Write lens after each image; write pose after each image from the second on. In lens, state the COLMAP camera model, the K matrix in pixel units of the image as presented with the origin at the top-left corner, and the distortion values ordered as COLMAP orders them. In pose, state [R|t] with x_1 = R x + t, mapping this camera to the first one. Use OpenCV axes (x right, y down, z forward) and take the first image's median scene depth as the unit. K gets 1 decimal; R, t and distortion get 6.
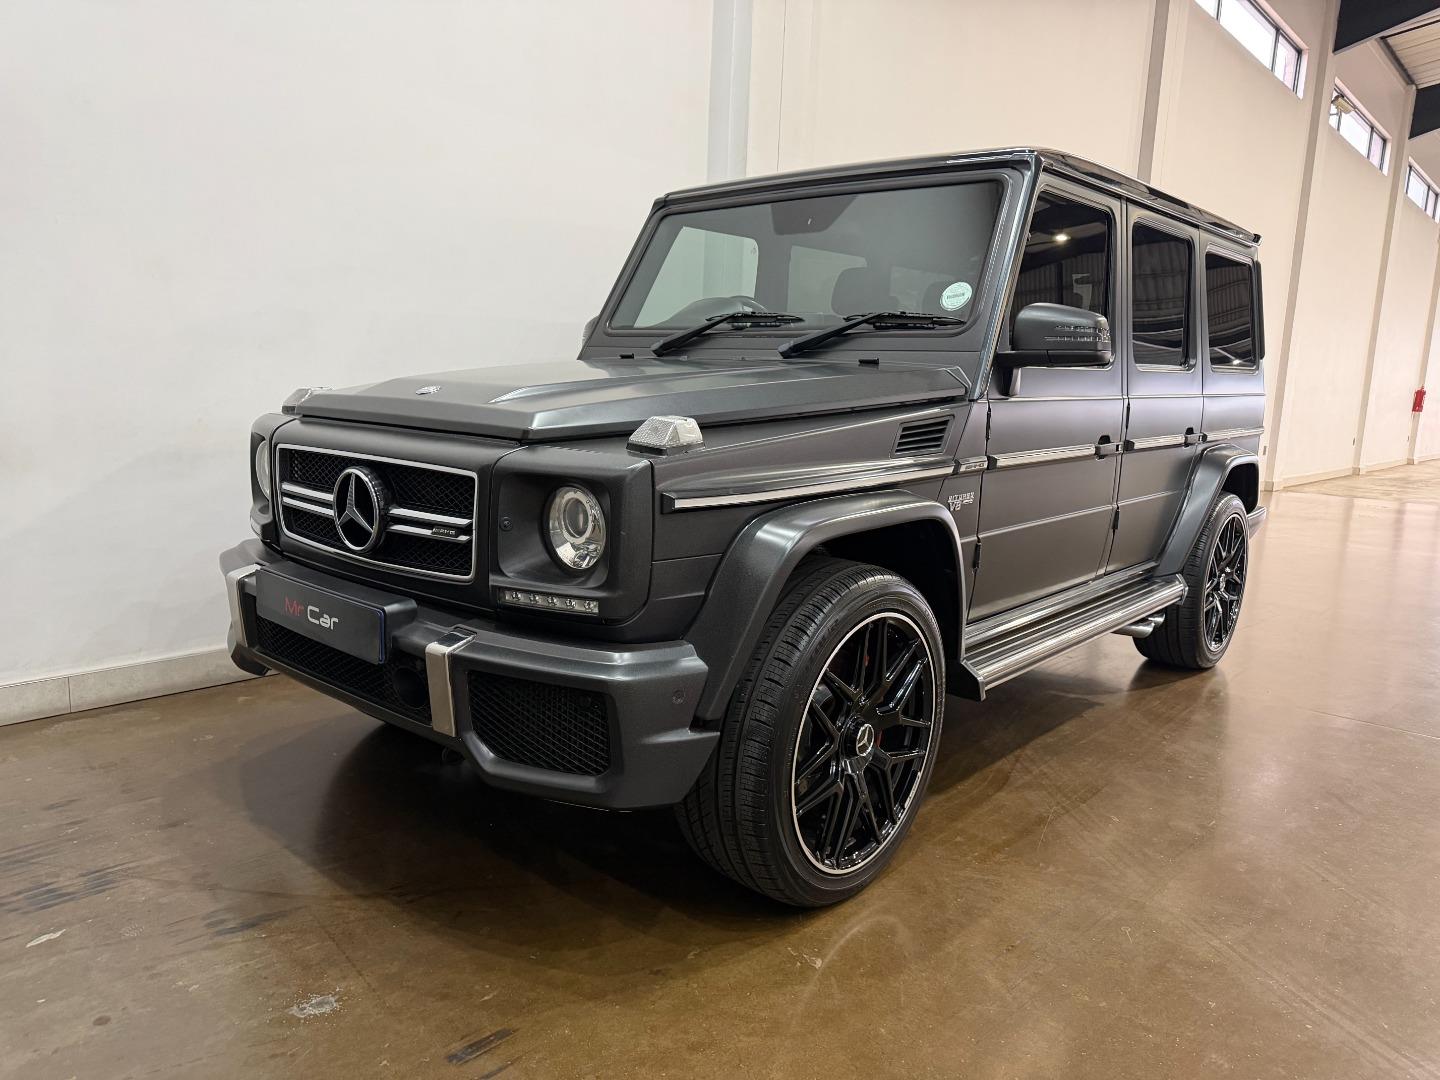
lens RADIAL K [[1025.5, 0, 726.5], [0, 1025.5, 542.9], [0, 0, 1]] dist [0.012746, -0.013234]
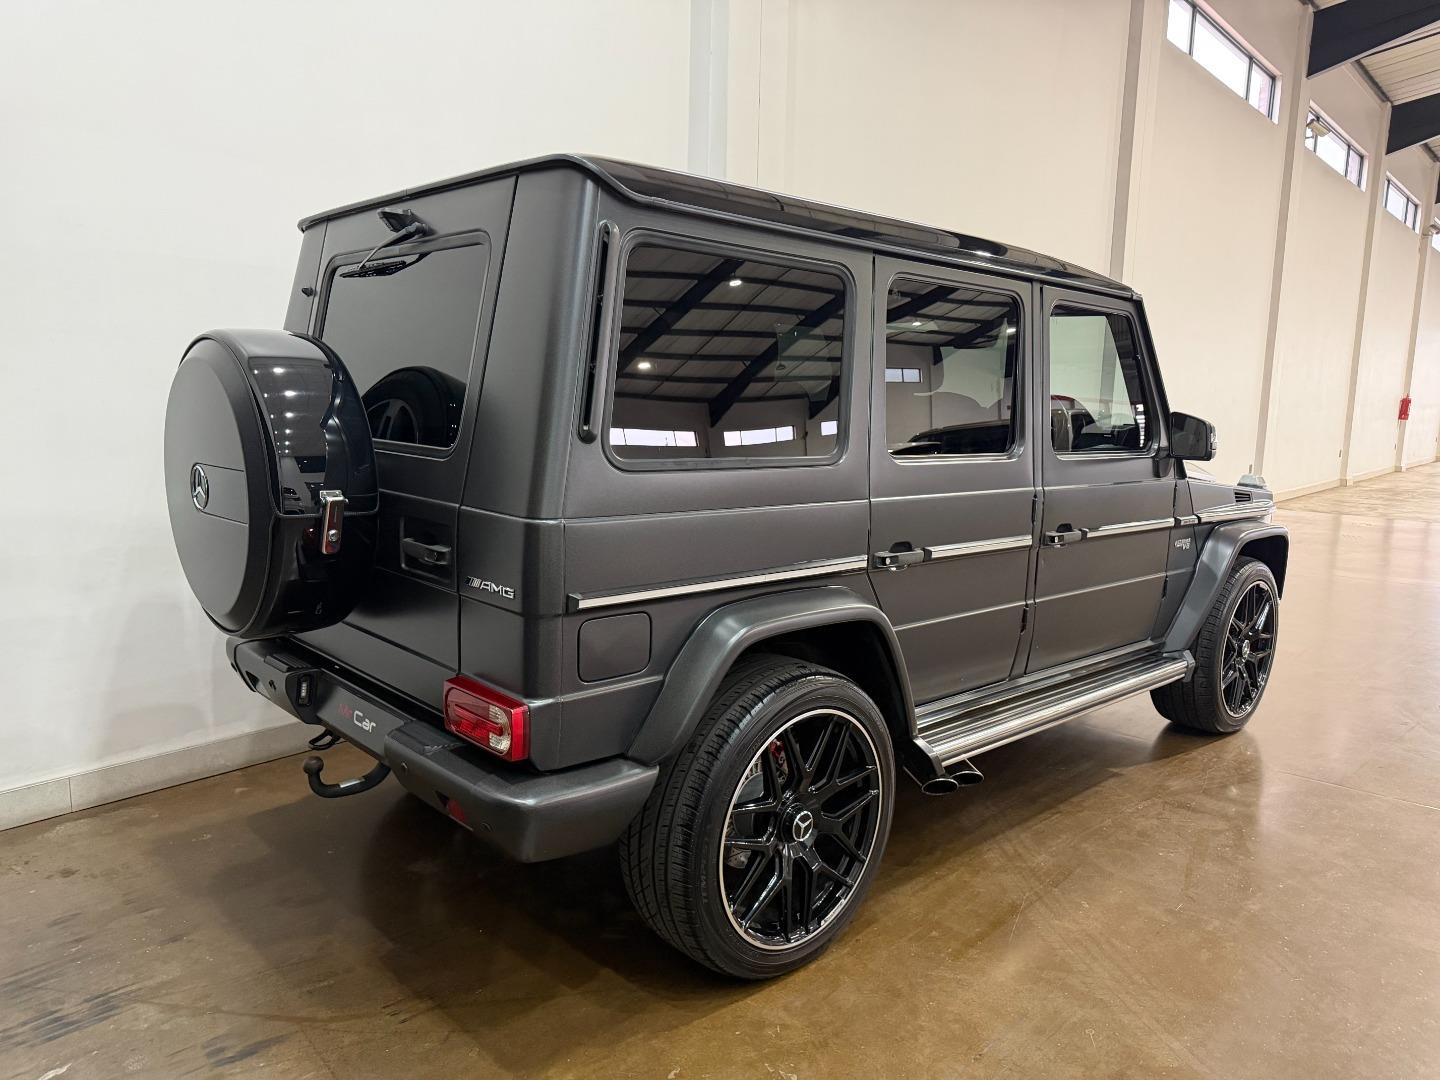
lens RADIAL K [[1025.5, 0, 729.7], [0, 1025.5, 537.4], [0, 0, 1]] dist [0.012746, -0.013234]
pose [[0.999775, -0.020579, 0.005200, 0.023970], [0.020648, 0.999695, -0.013534, -0.103979], [-0.004920, 0.013638, 0.999895, -0.042377]]
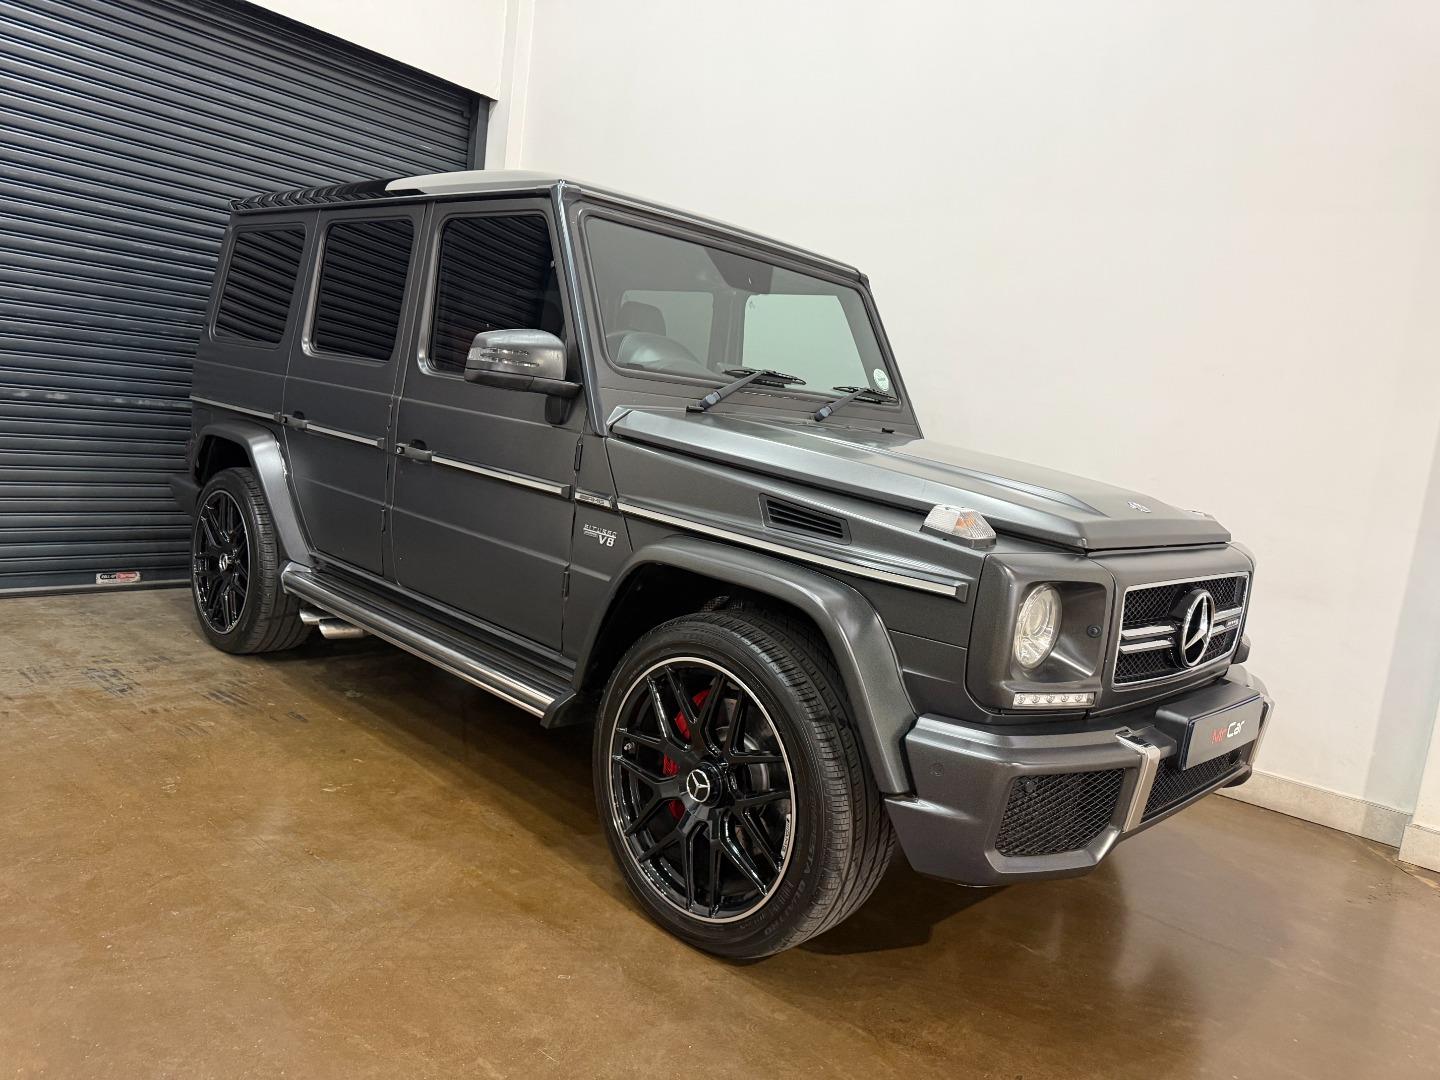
lens RADIAL K [[1025.5, 0, 719.9], [0, 1025.5, 542.6], [0, 0, 1]] dist [0.012746, -0.013234]
pose [[0.051987, 0.072698, -0.995998, 1.221552], [-0.266579, 0.962167, 0.056314, -0.123810], [0.962410, 0.262584, 0.069400, 1.066402]]
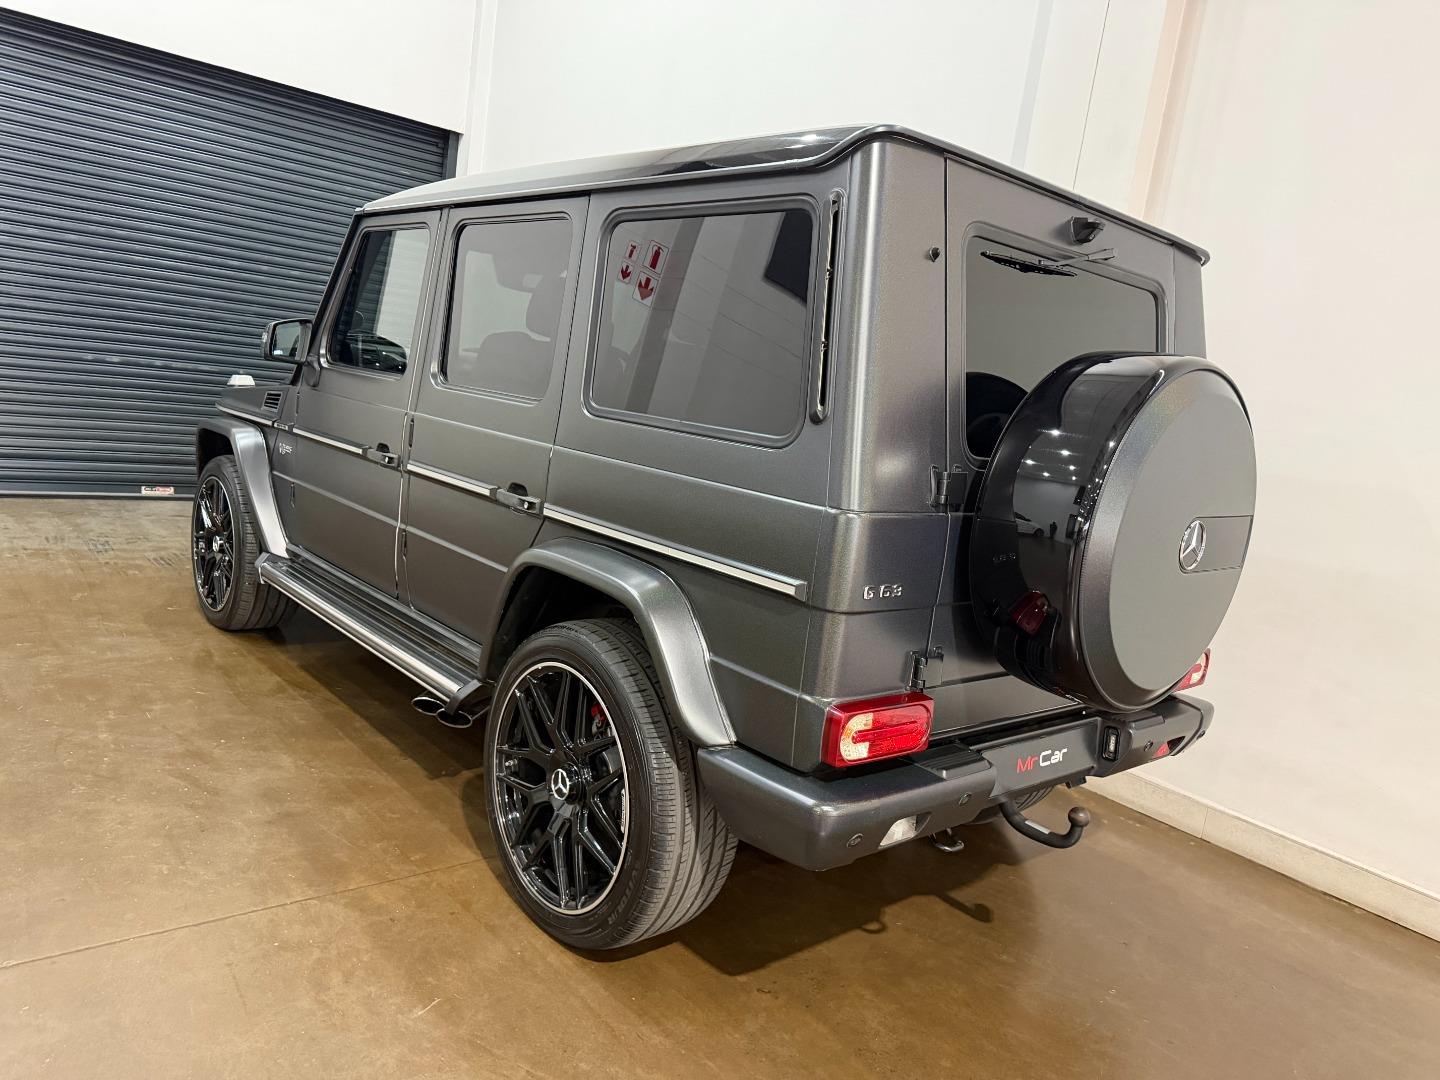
lens RADIAL K [[1025.5, 0, 719.8], [0, 1025.5, 533.6], [0, 0, 1]] dist [0.012746, -0.013234]
pose [[-0.142393, 0.080543, -0.986528, 1.720159], [-0.297094, 0.947250, 0.120219, -0.310211], [0.944171, 0.310210, -0.110953, 1.877445]]
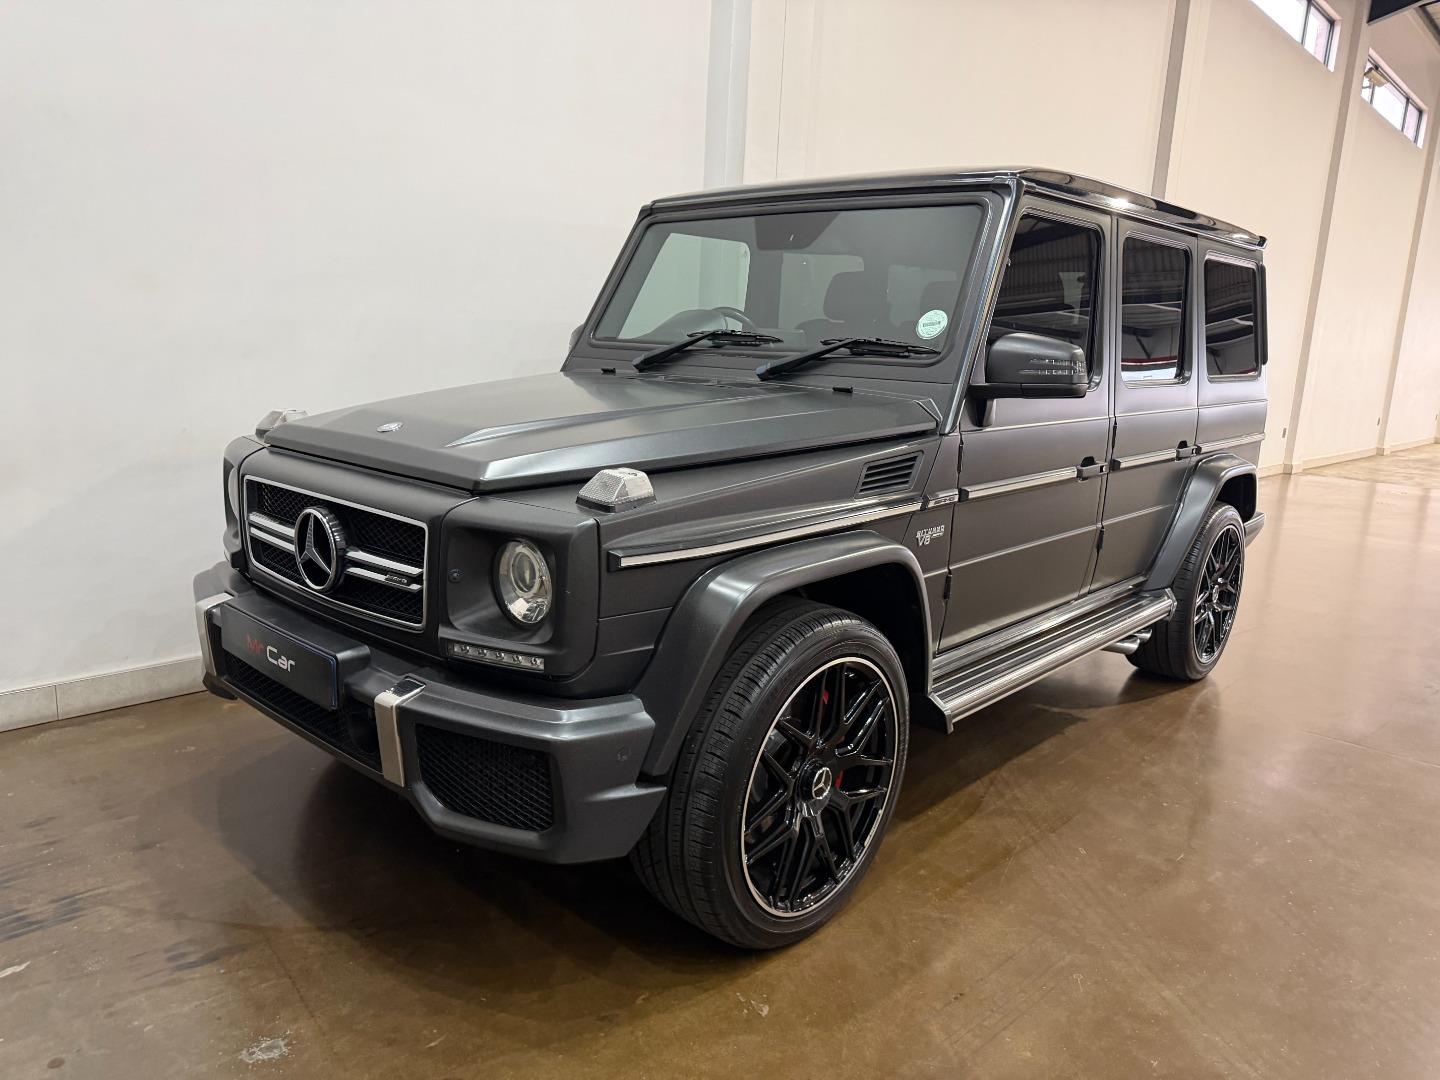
lens RADIAL K [[1025.5, 0, 726.6], [0, 1025.5, 540.4], [0, 0, 1]] dist [0.012746, -0.013234]
pose [[0.999720, 0.012265, -0.020236, 0.052969], [-0.011597, 0.999394, 0.032828, -0.068289], [0.020626, -0.032584, 0.999256, 0.003881]]
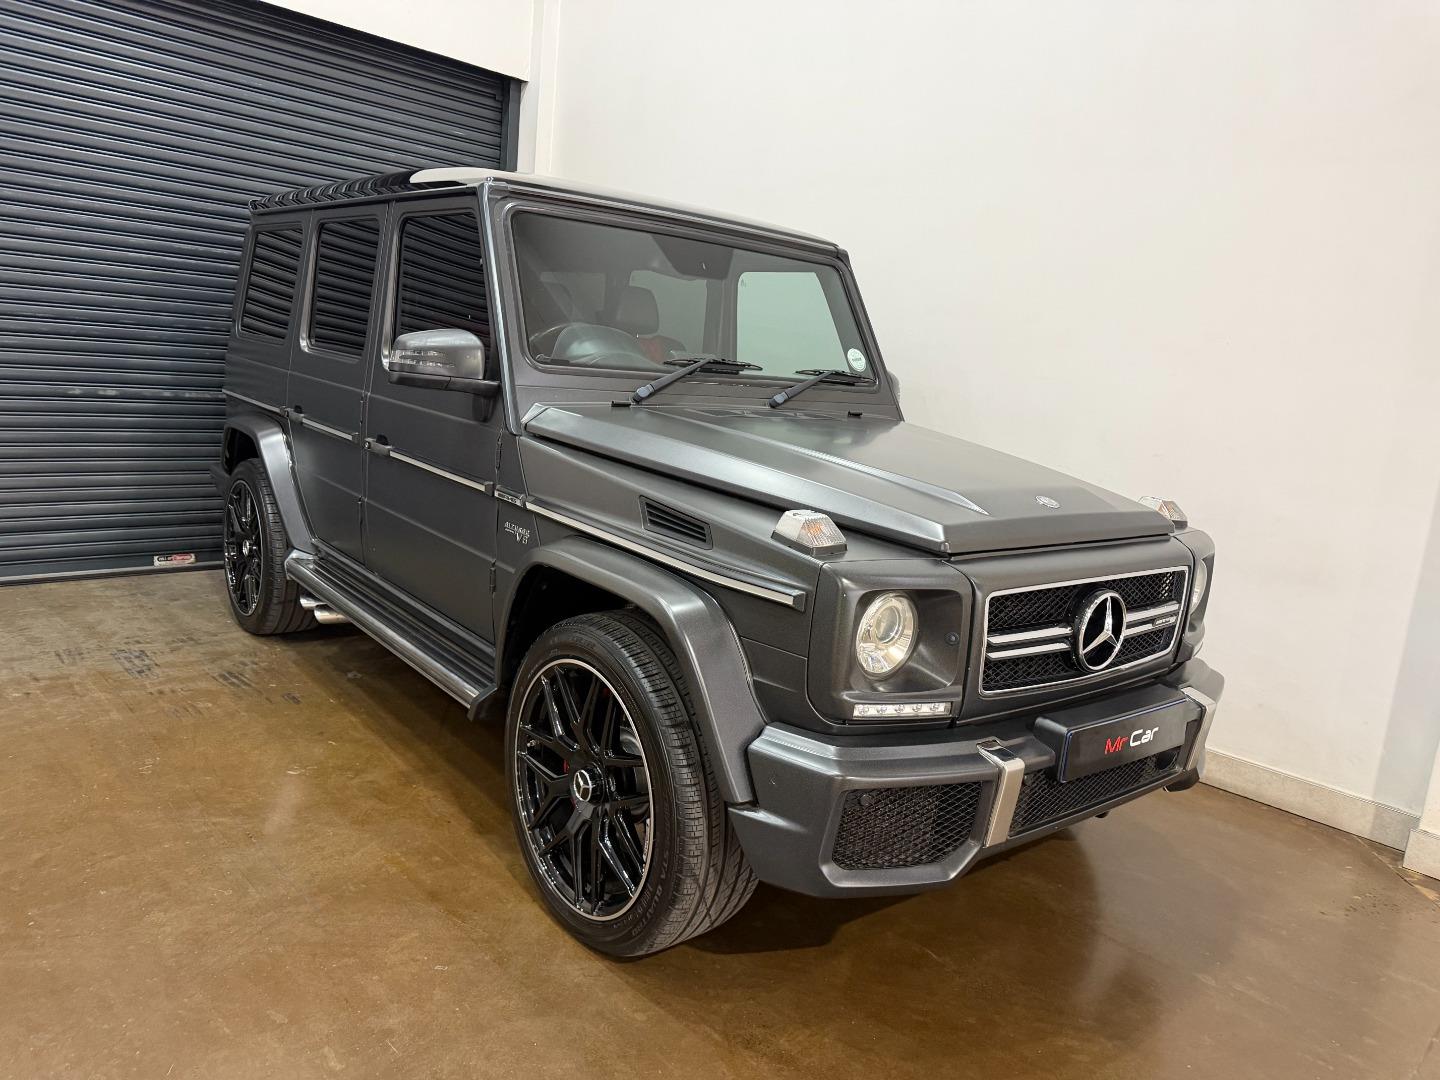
lens RADIAL K [[1025.5, 0, 720.3], [0, 1025.5, 538.1], [0, 0, 1]] dist [0.012746, -0.013234]
pose [[-0.068087, 0.106980, -0.991927, 1.212565], [-0.246737, 0.961544, 0.120640, -0.213154], [0.966688, 0.252959, -0.039072, 1.263166]]
